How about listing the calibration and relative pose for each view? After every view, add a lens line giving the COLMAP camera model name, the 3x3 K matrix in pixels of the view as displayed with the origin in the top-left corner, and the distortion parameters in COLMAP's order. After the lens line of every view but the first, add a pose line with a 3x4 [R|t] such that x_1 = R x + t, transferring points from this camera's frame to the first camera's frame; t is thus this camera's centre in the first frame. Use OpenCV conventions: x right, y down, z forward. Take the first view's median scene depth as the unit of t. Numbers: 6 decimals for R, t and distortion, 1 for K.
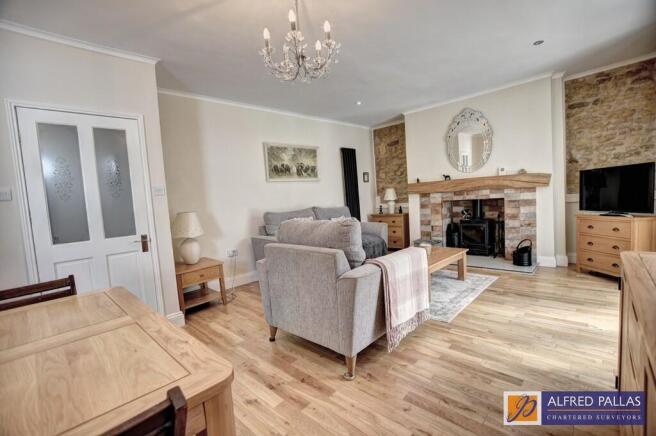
lens RADIAL K [[295.6, 0, 326.8], [0, 295.6, 218.5], [0, 0, 1]] dist [-0.021445, 0.000196]
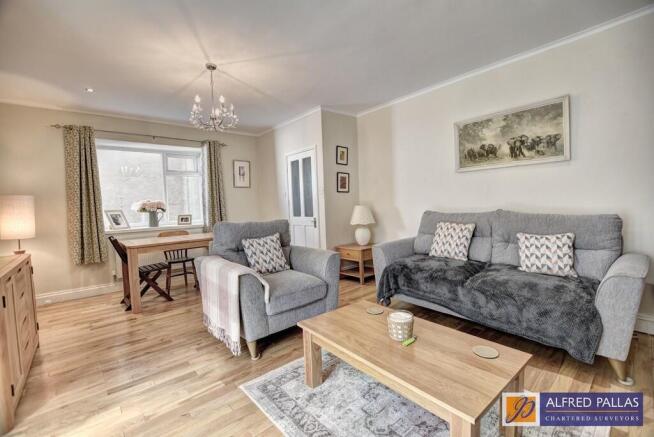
lens RADIAL K [[294.7, 0, 326.2], [0, 294.7, 215.9], [0, 0, 1]] dist [-0.021445, 0.000196]
pose [[-0.110792, 0.109088, -0.987838, 0.596699], [-0.033792, 0.992969, 0.113445, -0.084819], [0.993269, 0.045950, -0.106327, 0.719698]]
